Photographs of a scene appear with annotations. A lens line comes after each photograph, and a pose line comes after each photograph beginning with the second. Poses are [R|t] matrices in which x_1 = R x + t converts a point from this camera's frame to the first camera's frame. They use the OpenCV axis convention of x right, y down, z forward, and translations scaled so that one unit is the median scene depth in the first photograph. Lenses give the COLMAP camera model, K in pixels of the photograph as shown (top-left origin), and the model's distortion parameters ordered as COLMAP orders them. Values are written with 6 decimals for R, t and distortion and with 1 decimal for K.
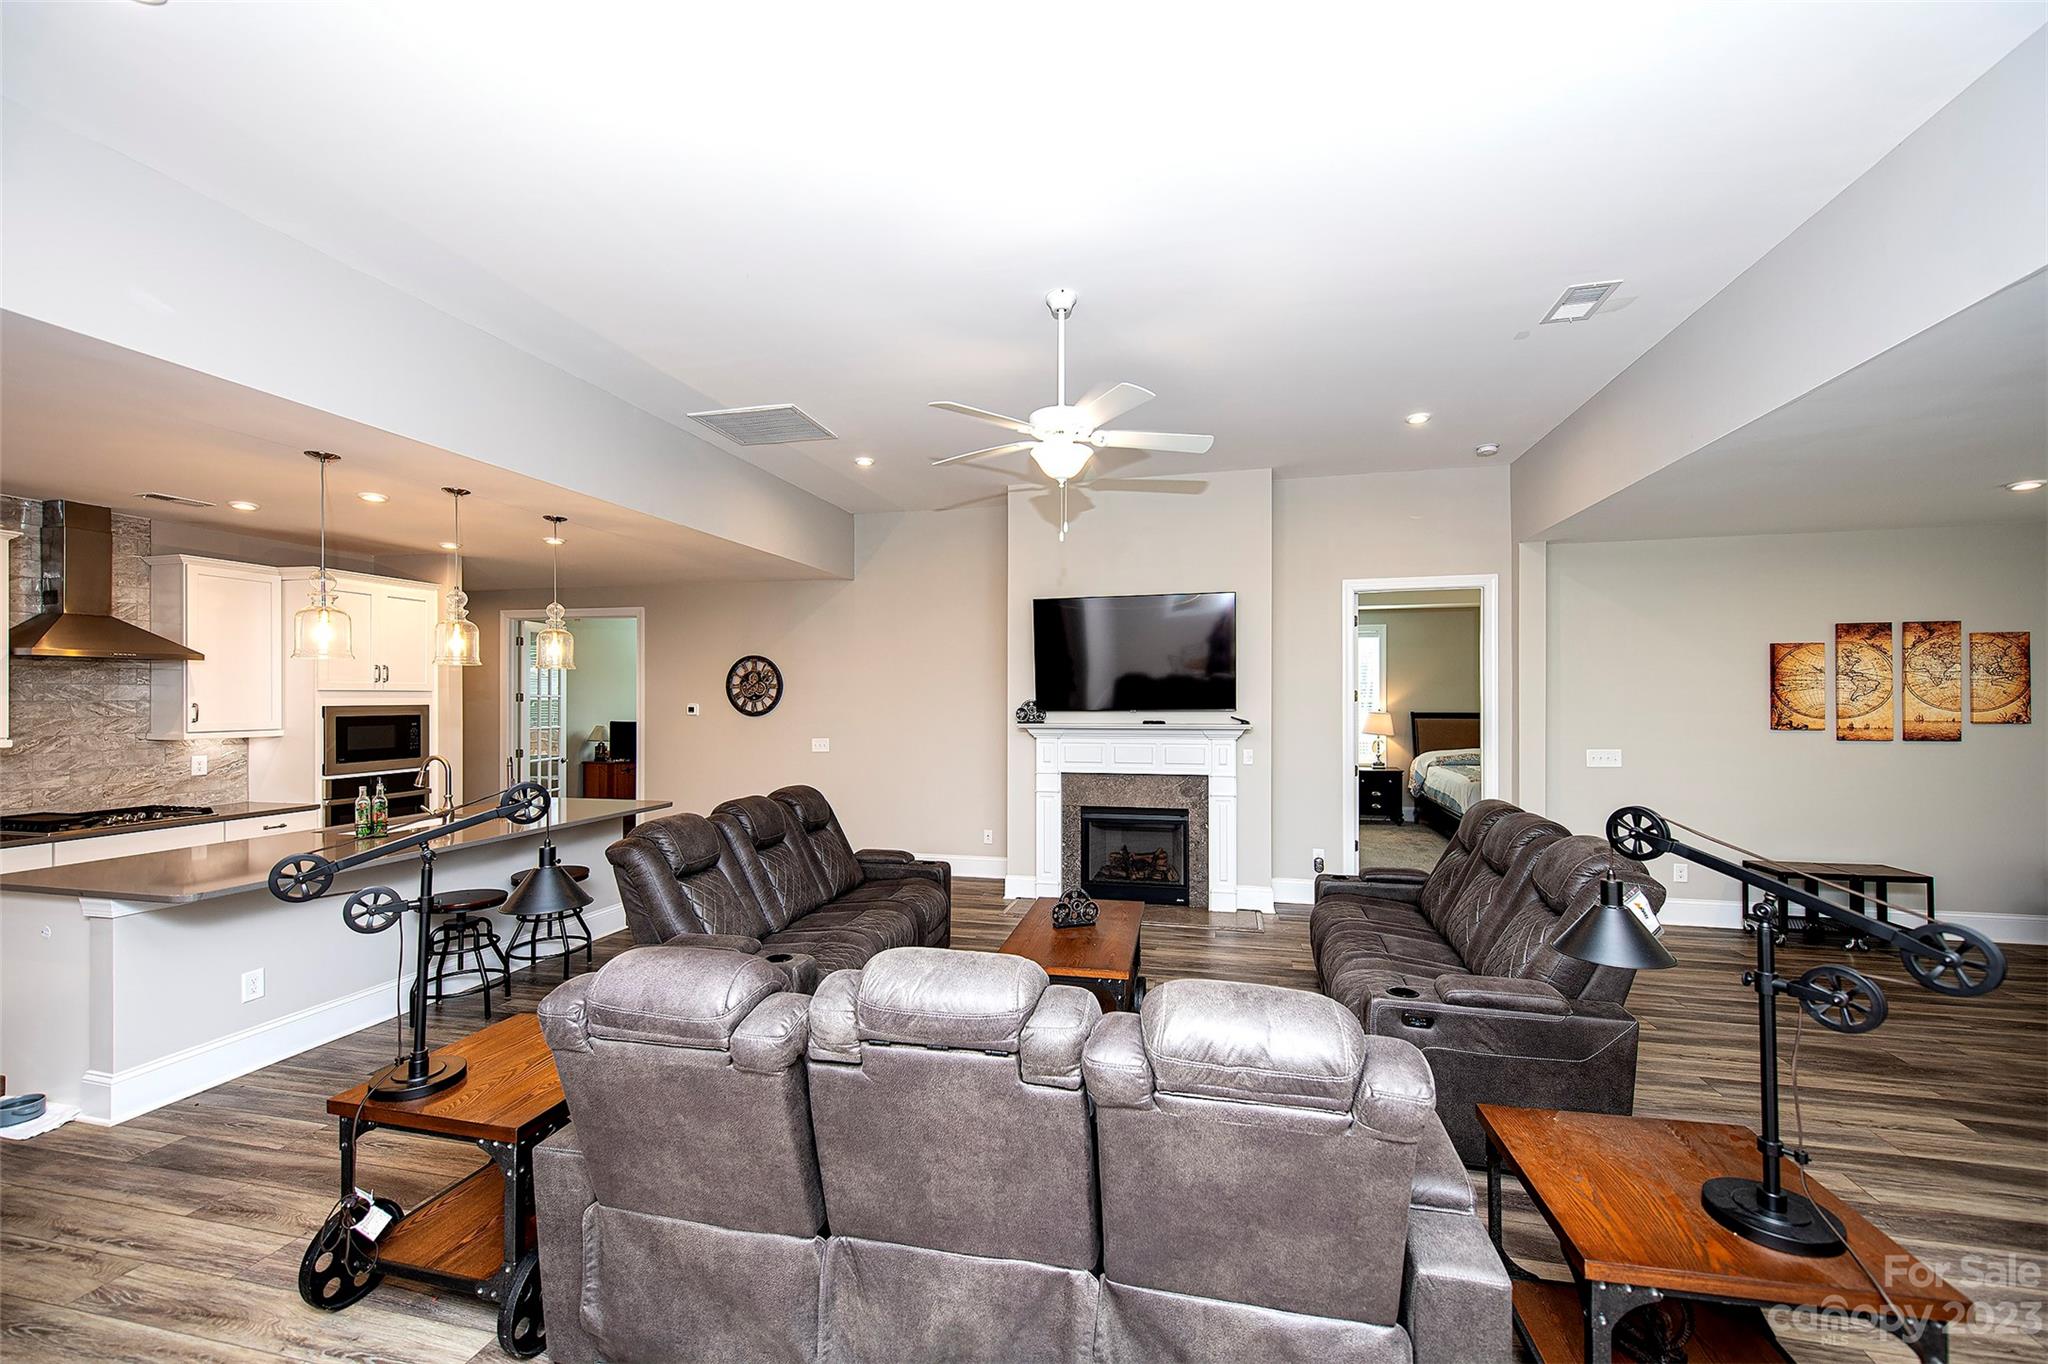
lens RADIAL K [[820.0, 0, 1033.4], [0, 820.0, 697.7], [0, 0, 1]] dist [0.006896, -0.001661]
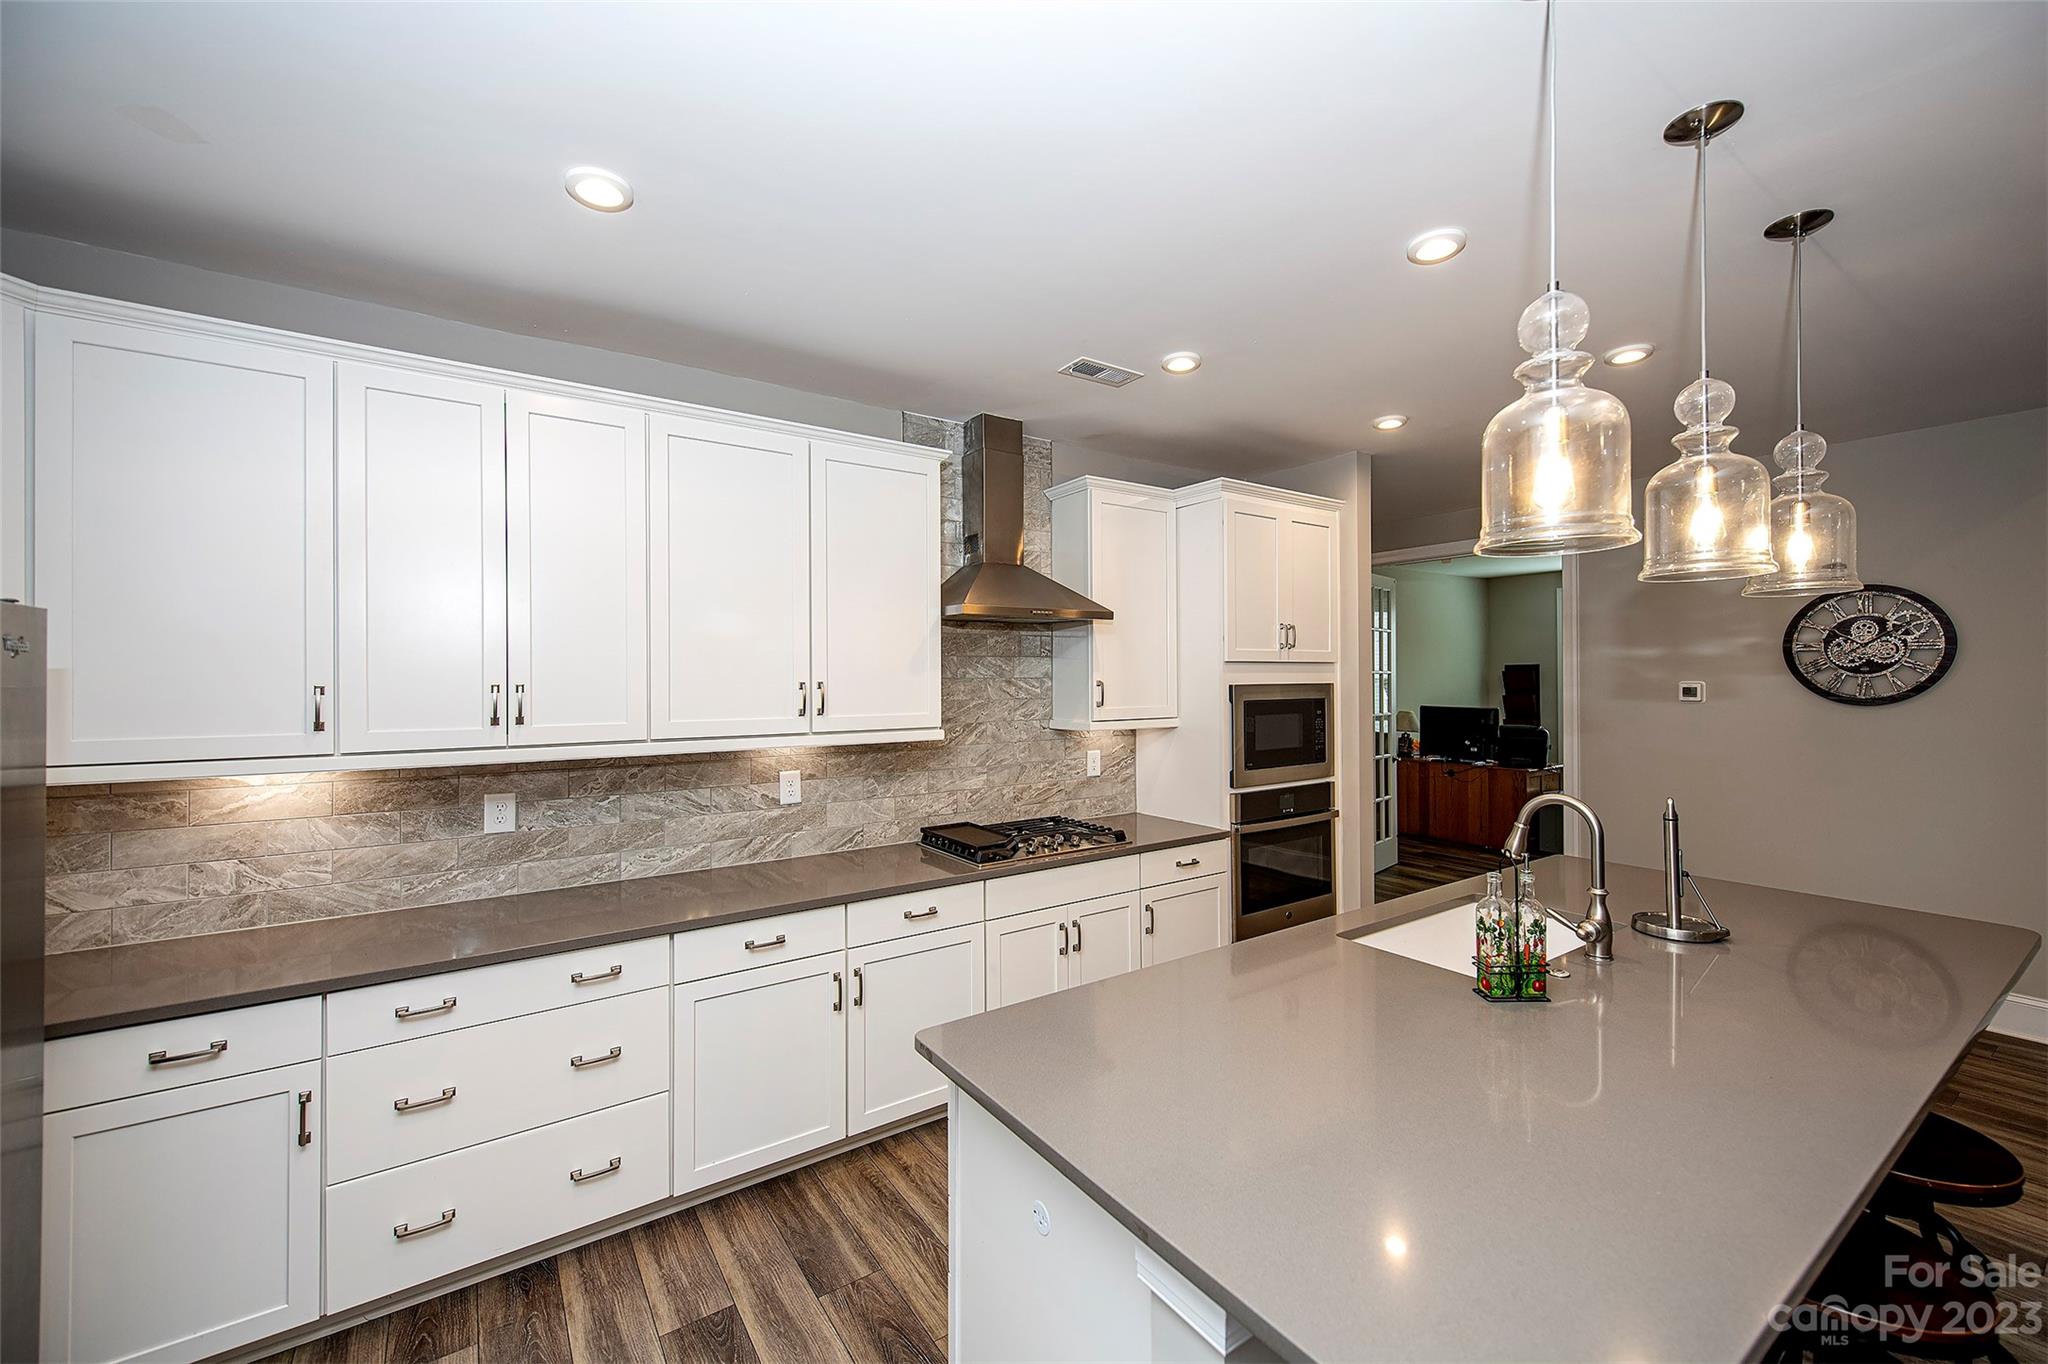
lens RADIAL K [[820.0, 0, 1030.4], [0, 820.0, 670.8], [0, 0, 1]] dist [0.006896, -0.001661]
pose [[0.735623, -0.011116, -0.677300, -0.517971], [0.005522, 0.999931, -0.010414, 0.004698], [0.677369, 0.003921, 0.735633, 0.387702]]
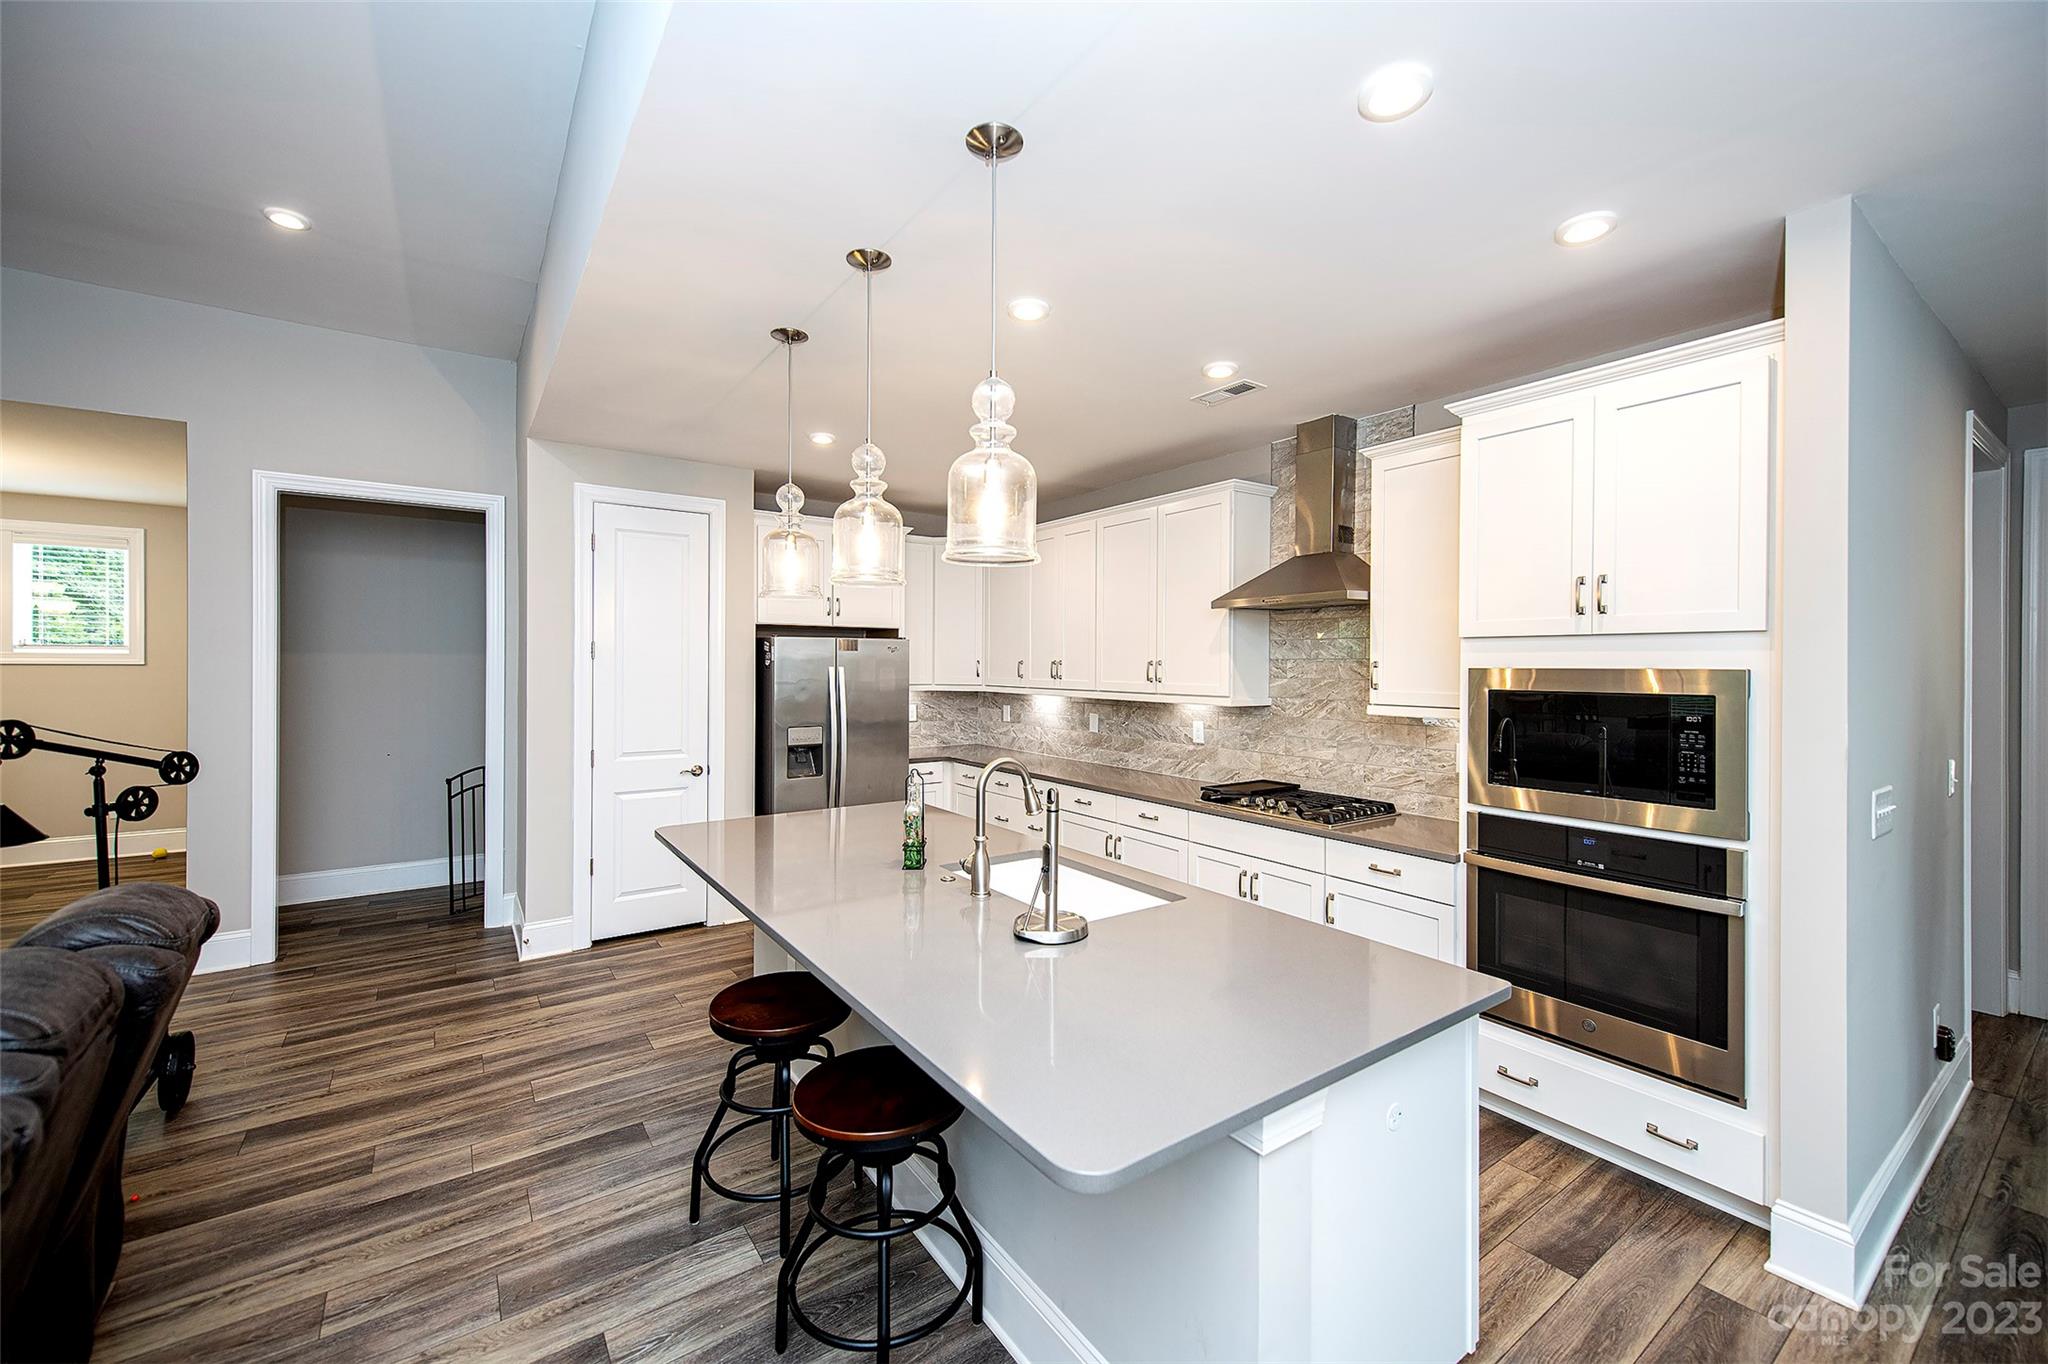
lens RADIAL K [[820.0, 0, 1035.2], [0, 820.0, 663.9], [0, 0, 1]] dist [0.006896, -0.001661]
pose [[-0.666658, -0.002930, -0.745358, -0.291964], [-0.006990, 0.999973, 0.002321, 0.008091], [0.745331, 0.006757, -0.666660, 1.119265]]
